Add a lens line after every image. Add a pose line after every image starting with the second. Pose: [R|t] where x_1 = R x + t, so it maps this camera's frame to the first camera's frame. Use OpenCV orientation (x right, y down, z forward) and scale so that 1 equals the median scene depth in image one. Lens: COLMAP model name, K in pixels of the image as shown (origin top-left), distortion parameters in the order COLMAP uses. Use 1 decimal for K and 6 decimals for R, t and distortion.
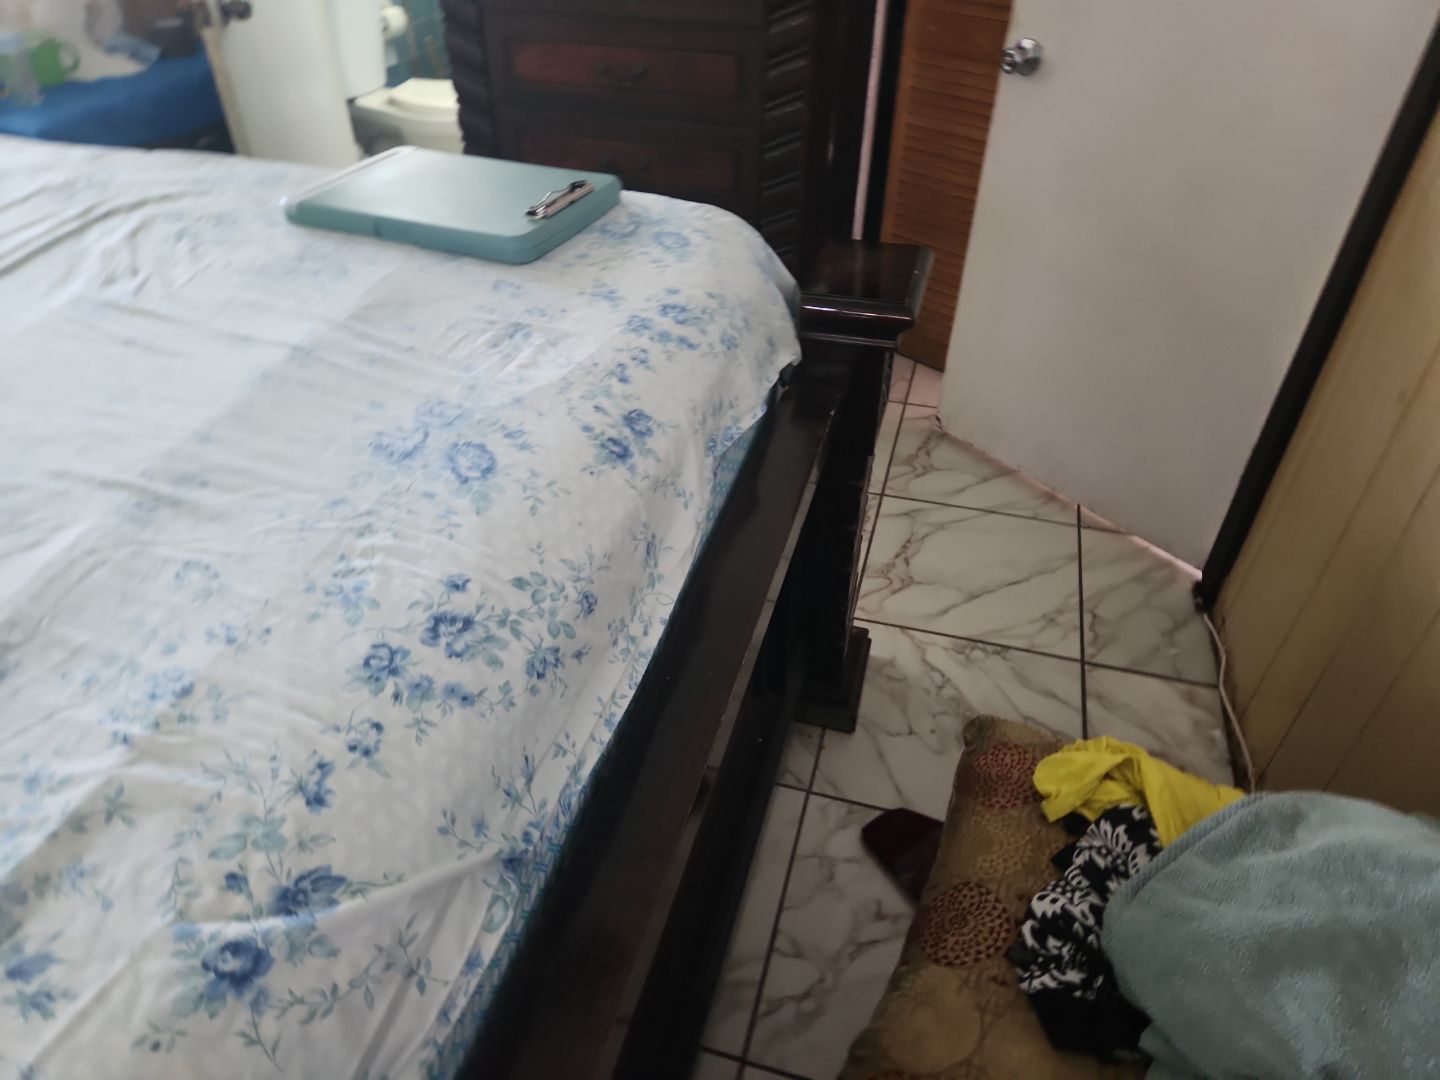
lens RADIAL K [[958.5, 0, 709.3], [0, 958.5, 525.6], [0, 0, 1]] dist [0.098550, -0.086346]
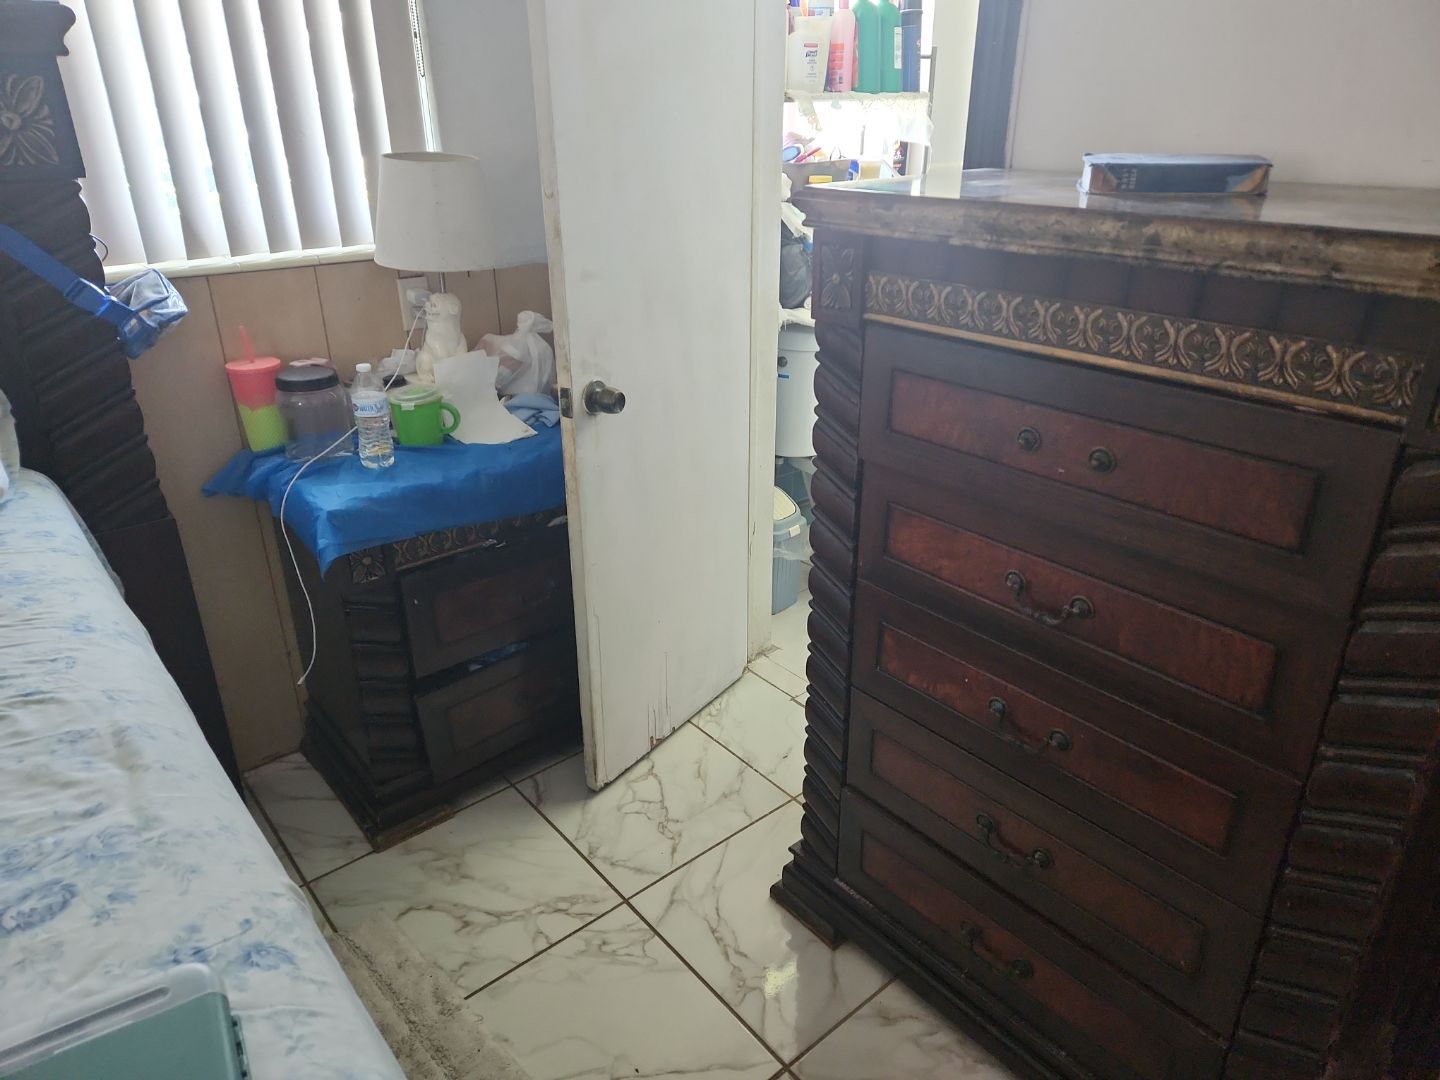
lens RADIAL K [[964.5, 0, 737.5], [0, 964.5, 523.5], [0, 0, 1]] dist [0.011471, -0.000601]
pose [[0.835646, 0.216170, -0.504942, 0.075849], [-0.333488, 0.930141, -0.153699, -0.745444], [0.436442, 0.296830, 0.849359, 0.872745]]
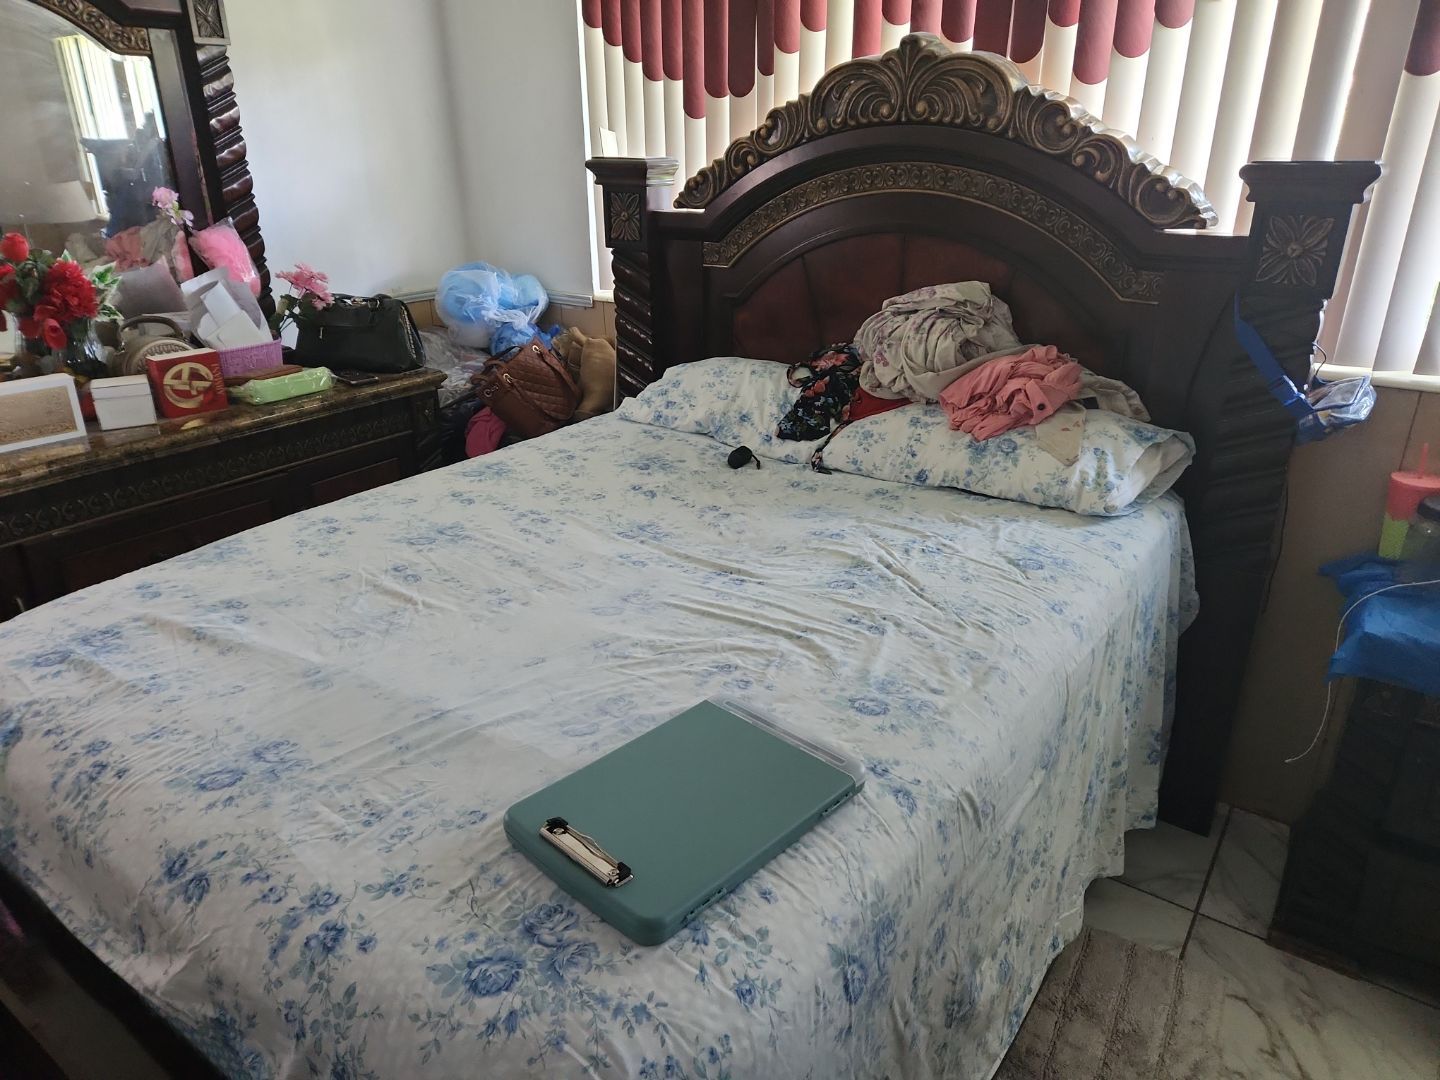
lens RADIAL K [[958.5, 0, 709.3], [0, 958.5, 525.6], [0, 0, 1]] dist [0.098550, -0.086346]
pose [[-0.339944, 0.354670, -0.871004, 0.490315], [-0.566513, 0.662037, 0.490683, -1.098829], [0.750667, 0.660240, -0.024130, 1.004837]]
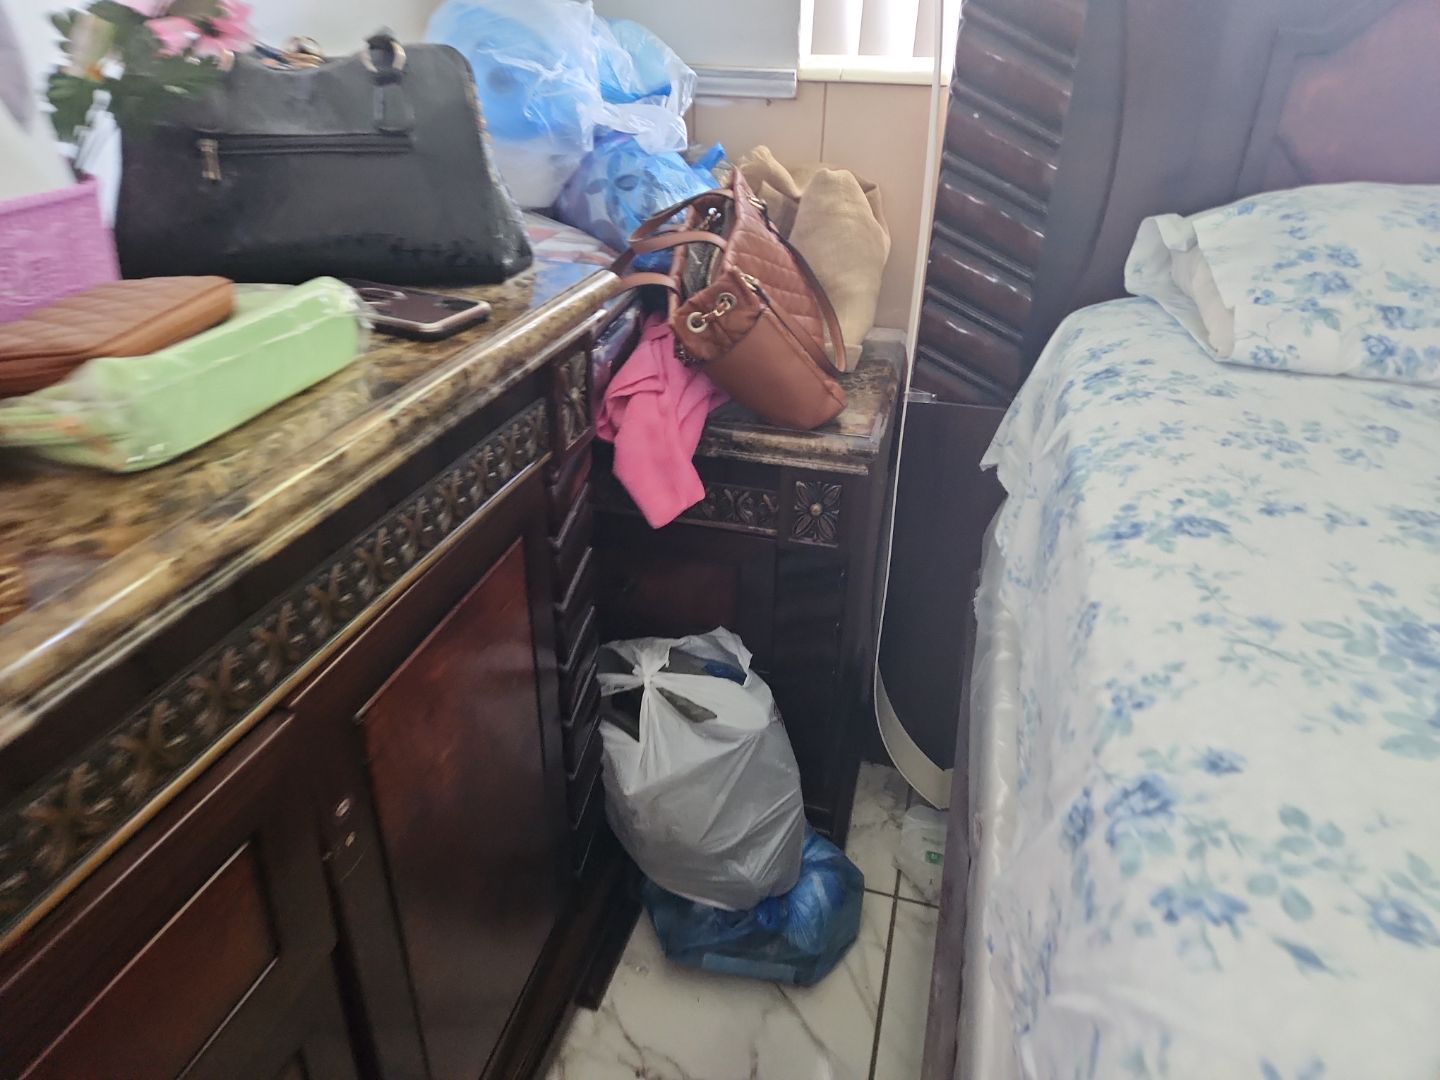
lens RADIAL K [[943.7, 0, 701.6], [0, 943.7, 534.5], [0, 0, 1]] dist [0.064858, -0.075890]
pose [[-0.007407, 0.487307, -0.873200, -0.871429], [-0.618685, 0.683794, 0.386853, 0.156214], [0.785605, 0.543101, 0.296424, 0.014245]]
